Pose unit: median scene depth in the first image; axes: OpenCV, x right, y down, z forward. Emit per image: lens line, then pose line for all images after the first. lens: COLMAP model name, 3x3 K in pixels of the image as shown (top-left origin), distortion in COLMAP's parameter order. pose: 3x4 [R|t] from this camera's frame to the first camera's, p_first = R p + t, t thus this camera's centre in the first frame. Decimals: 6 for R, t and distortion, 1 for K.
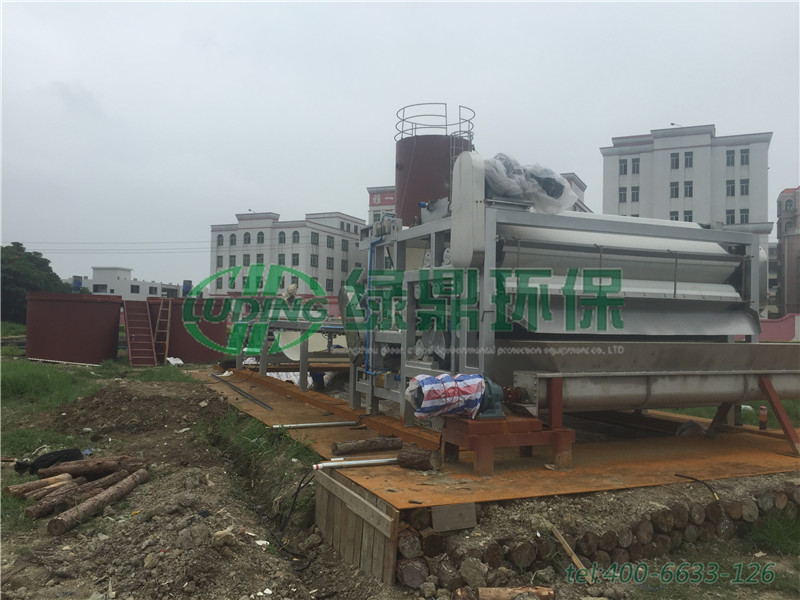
lens RADIAL K [[674.6, 0, 397.9], [0, 674.6, 290.3], [0, 0, 1]] dist [0.063434, -0.085038]
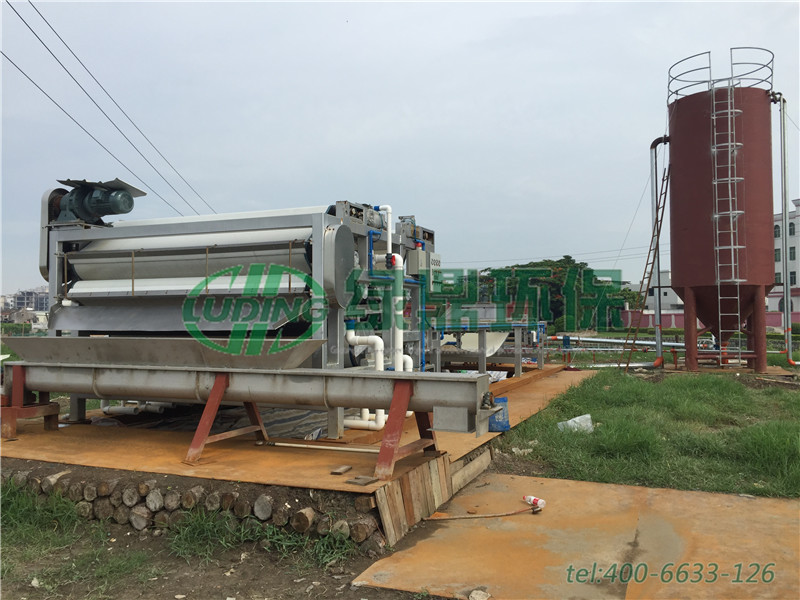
lens RADIAL K [[674.6, 0, 397.9], [0, 674.6, 290.3], [0, 0, 1]] dist [0.063434, -0.085038]
pose [[0.682480, -0.051403, -0.729094, 1.108942], [0.048466, 0.998511, -0.025031, 0.037928], [0.729295, -0.018253, 0.683956, 0.444019]]
